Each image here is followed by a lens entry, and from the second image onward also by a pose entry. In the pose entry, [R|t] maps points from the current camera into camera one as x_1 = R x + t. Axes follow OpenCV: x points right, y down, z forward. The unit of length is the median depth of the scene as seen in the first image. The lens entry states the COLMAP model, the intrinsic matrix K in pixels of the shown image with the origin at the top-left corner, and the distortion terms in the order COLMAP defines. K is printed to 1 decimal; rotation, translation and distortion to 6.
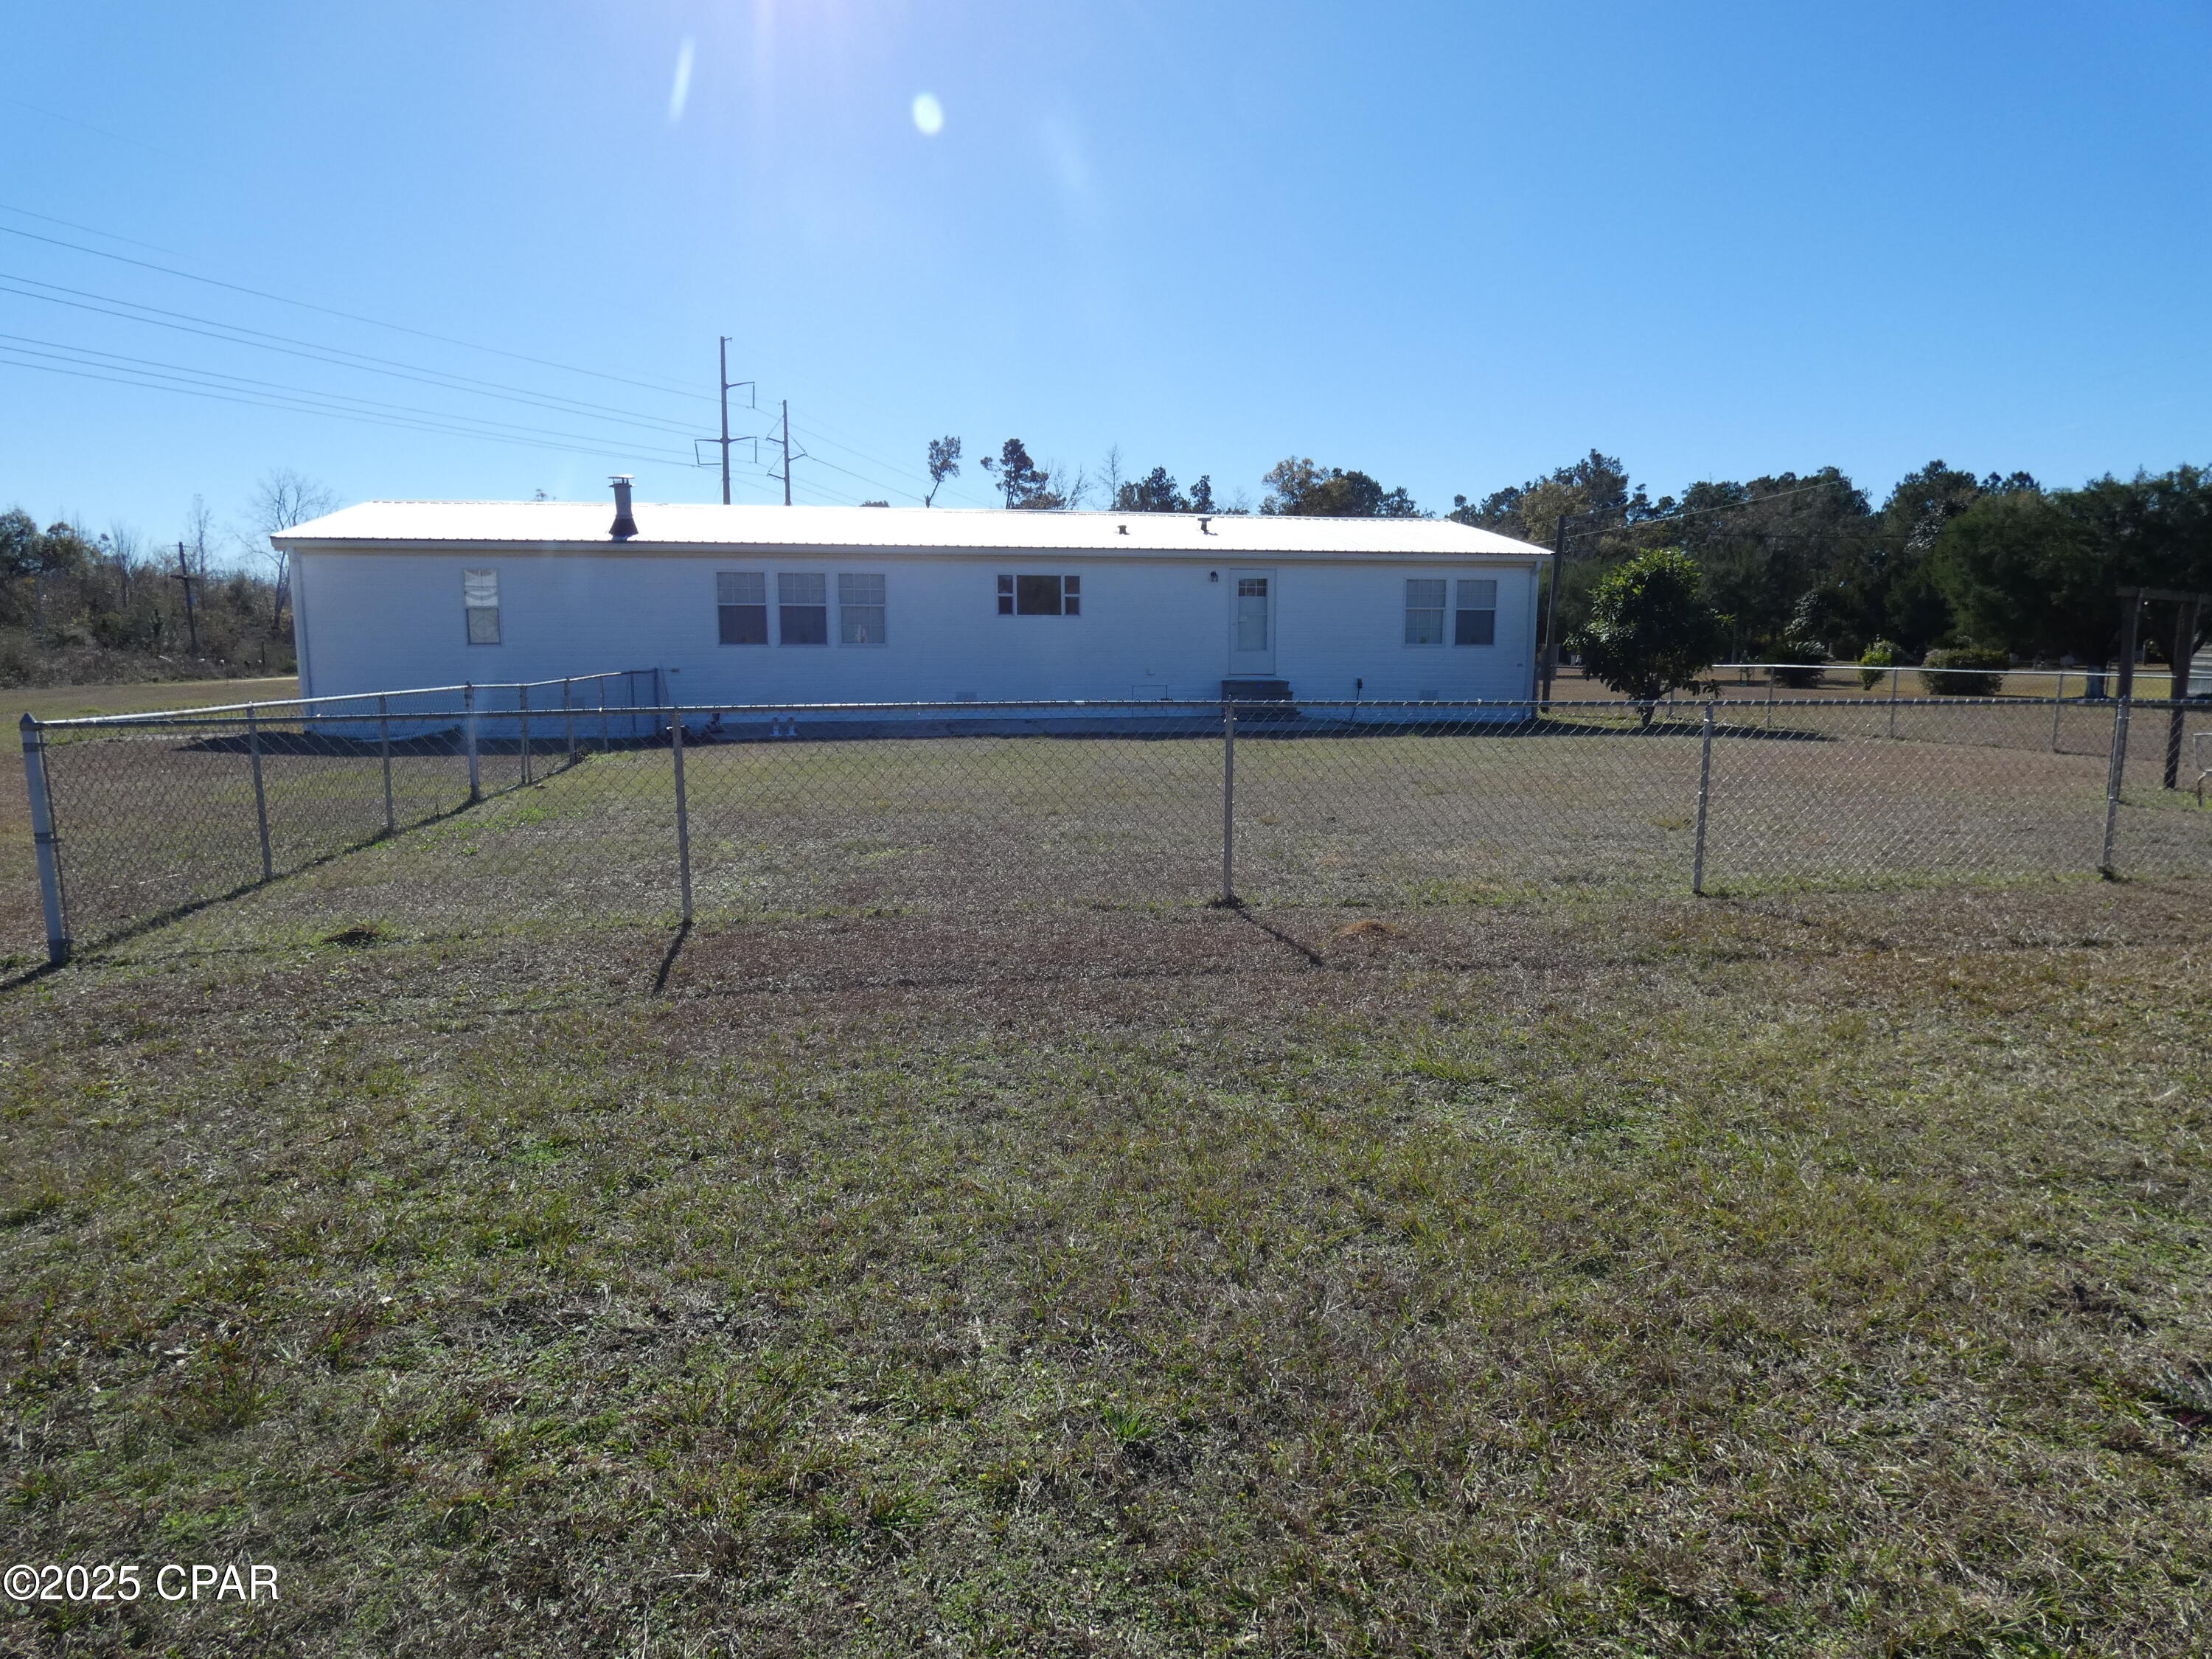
lens RADIAL K [[1274.7, 0, 1106.0], [0, 1274.7, 829.5], [0, 0, 1]] dist [-0.015633, 0.000472]
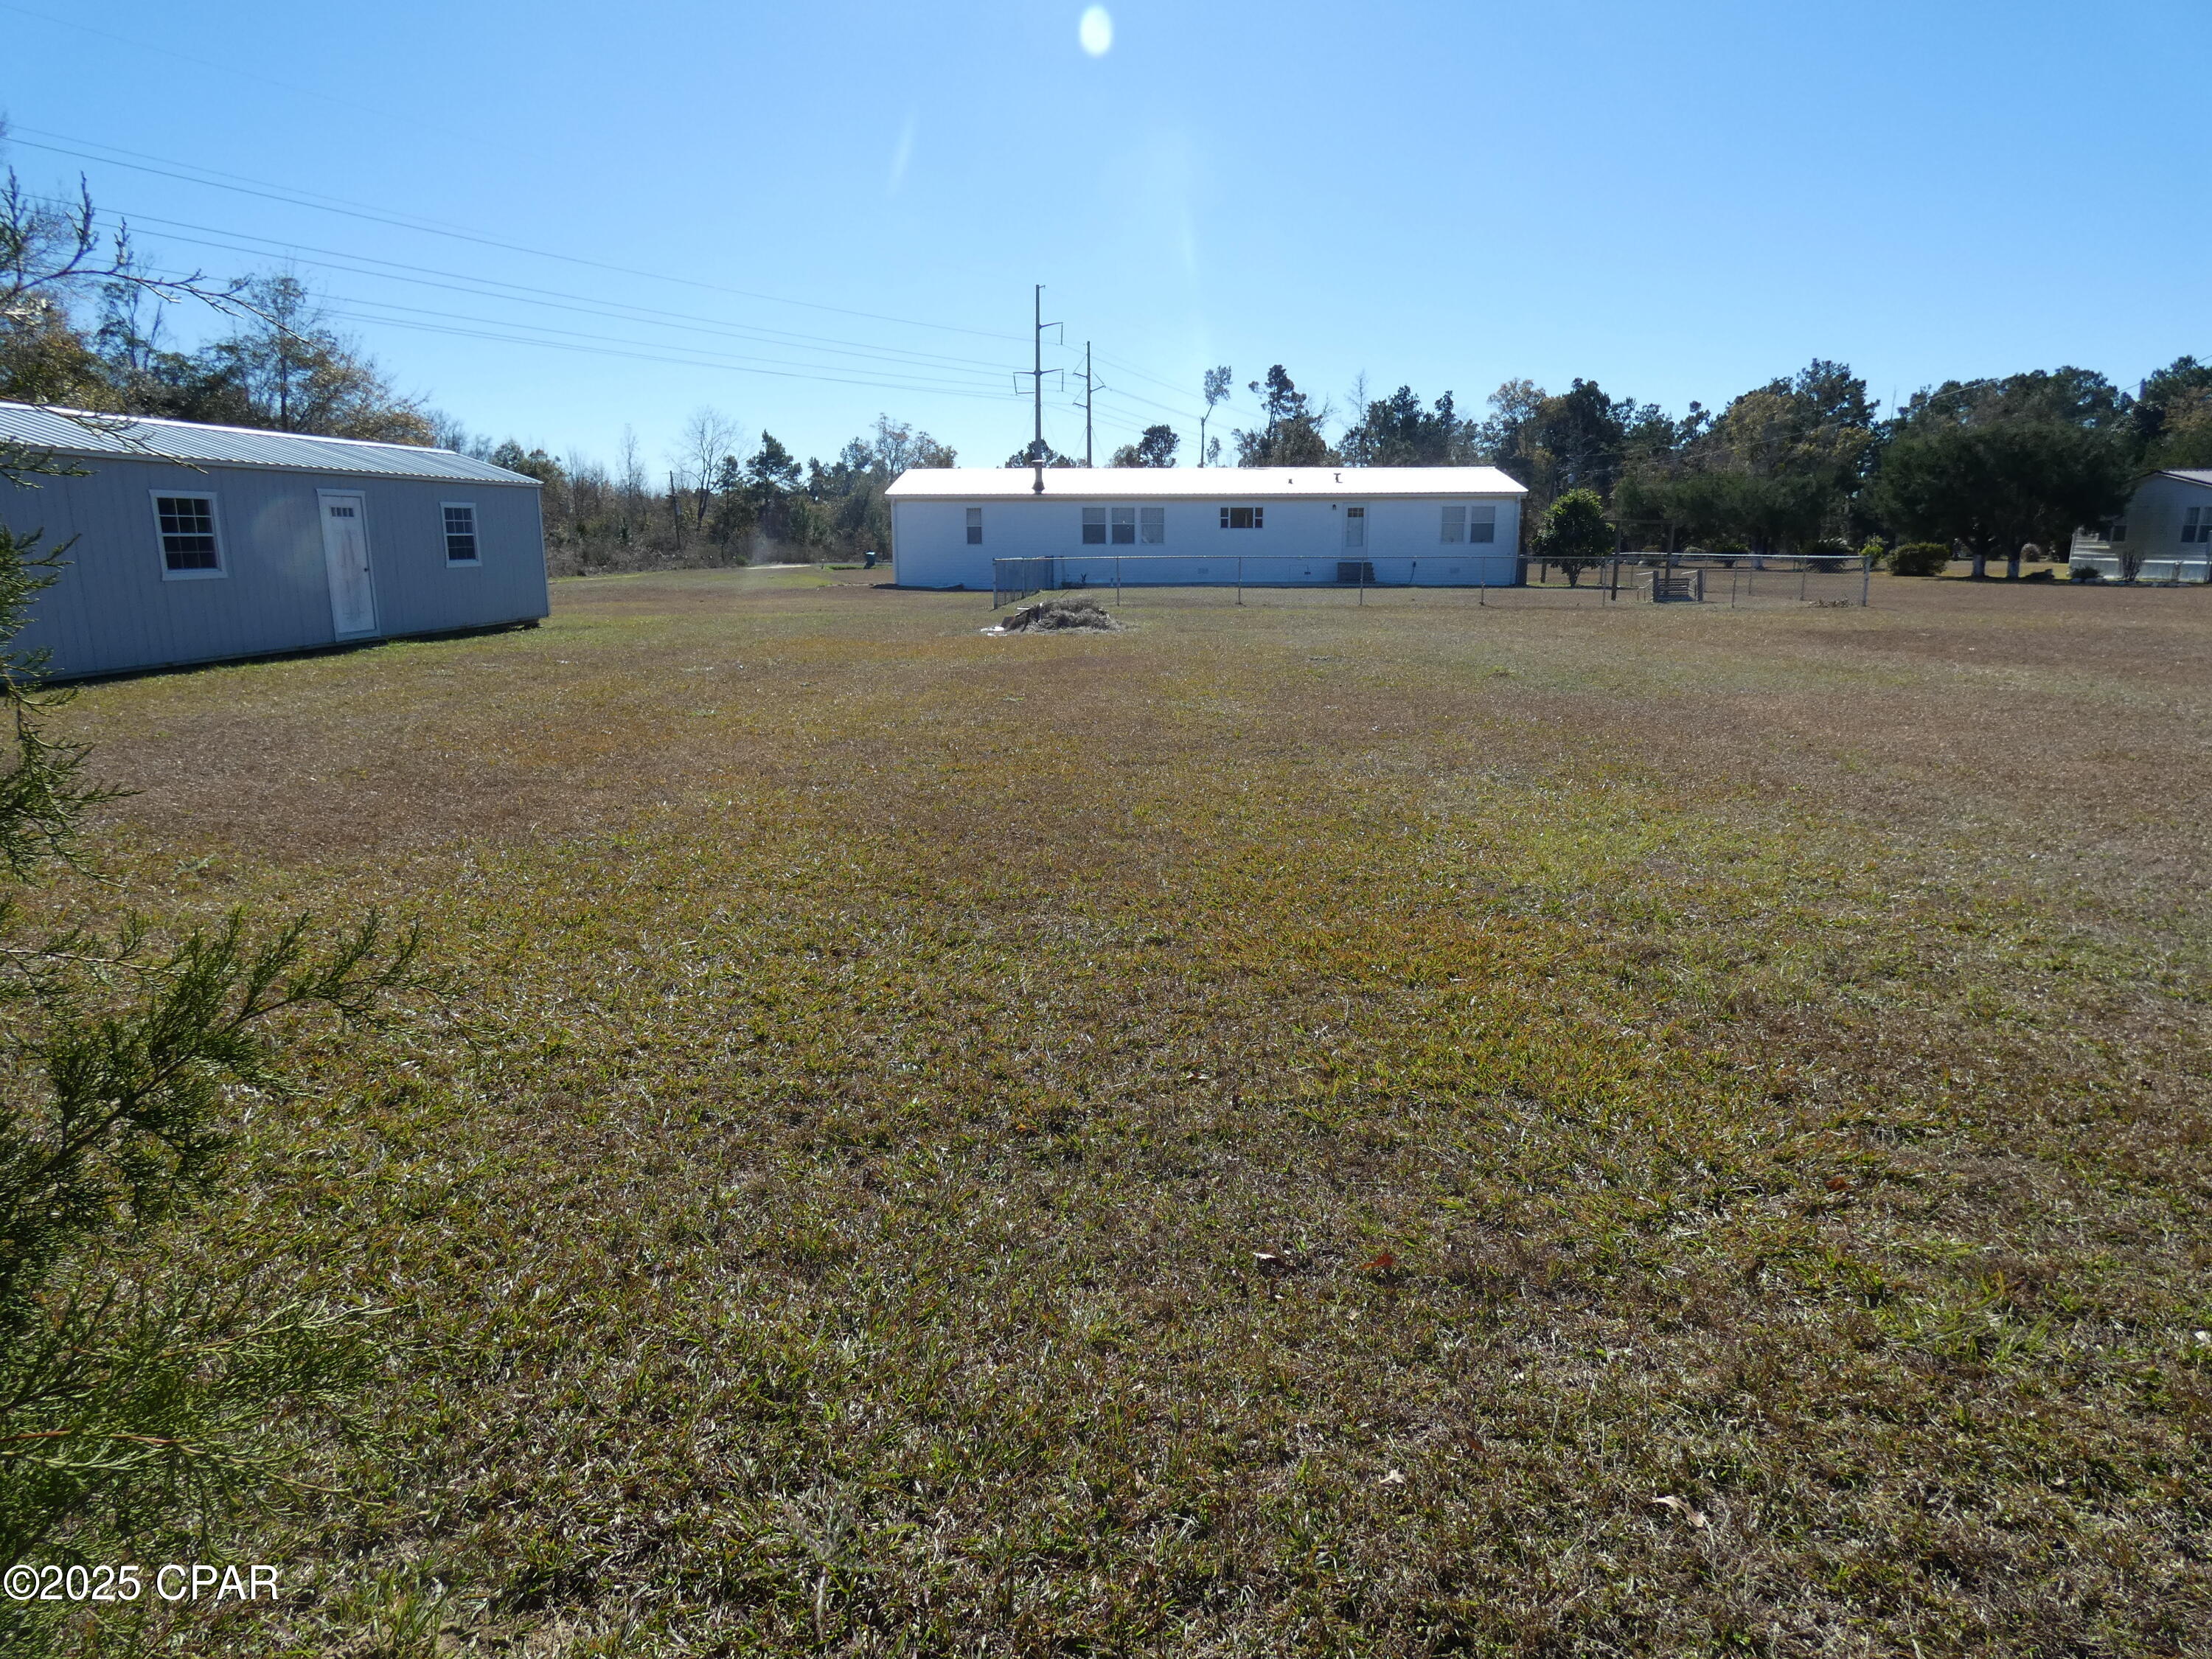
lens RADIAL K [[1317.8, 0, 1106.0], [0, 1317.8, 829.5], [0, 0, 1]] dist [-0.004282, -0.001602]
pose [[0.977369, 0.041232, -0.207486, 0.045084], [-0.026643, 0.997003, 0.072624, 0.037234], [0.209859, -0.065452, 0.975538, -0.257581]]
